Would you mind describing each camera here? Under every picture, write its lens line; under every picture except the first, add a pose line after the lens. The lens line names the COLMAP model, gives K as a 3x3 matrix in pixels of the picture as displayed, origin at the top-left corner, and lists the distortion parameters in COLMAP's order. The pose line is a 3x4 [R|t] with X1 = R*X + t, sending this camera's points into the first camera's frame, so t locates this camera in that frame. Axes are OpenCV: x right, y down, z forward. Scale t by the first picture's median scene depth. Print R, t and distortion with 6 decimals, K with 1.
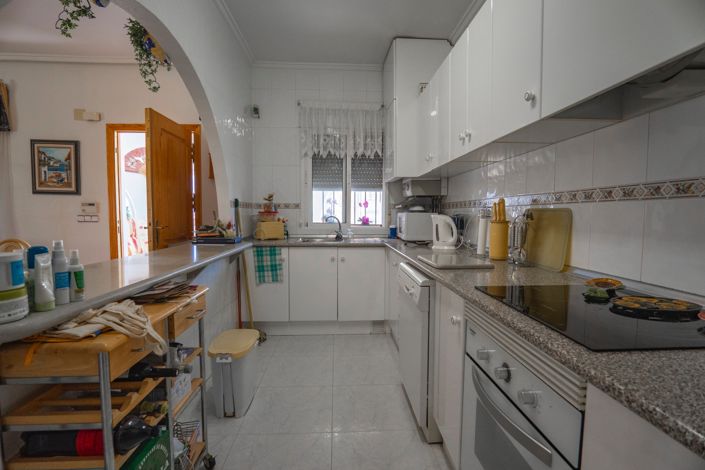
lens RADIAL K [[340.6, 0, 355.6], [0, 340.6, 235.4], [0, 0, 1]] dist [-0.038783, 0.010326]
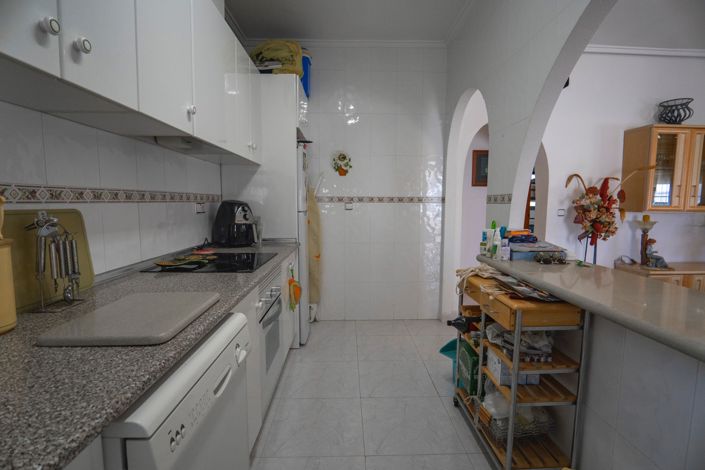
lens RADIAL K [[340.6, 0, 355.6], [0, 340.6, 235.4], [0, 0, 1]] dist [-0.038783, 0.010326]
pose [[-0.999230, -0.015402, 0.036092, -0.028675], [-0.009486, 0.987282, 0.158698, -0.068817], [-0.038077, 0.158233, -0.986667, 0.805491]]
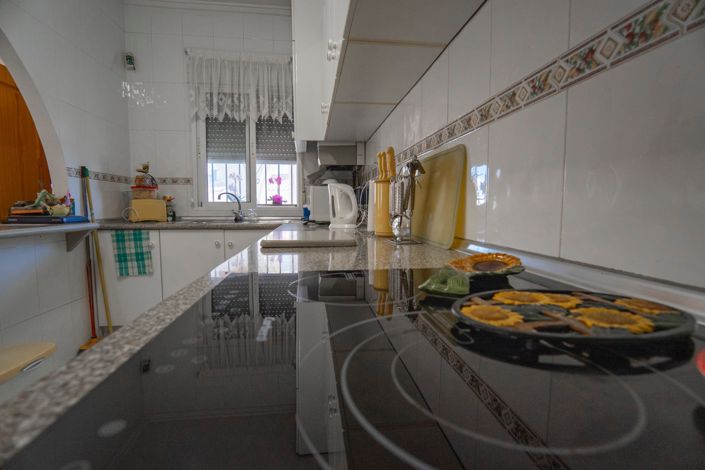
lens RADIAL K [[340.6, 0, 355.6], [0, 340.6, 235.4], [0, 0, 1]] dist [-0.038783, 0.010326]
pose [[0.997002, -0.009108, 0.076834, 0.179539], [0.007521, 0.999753, 0.020913, 0.032006], [-0.077006, -0.020272, 0.996825, 0.183312]]
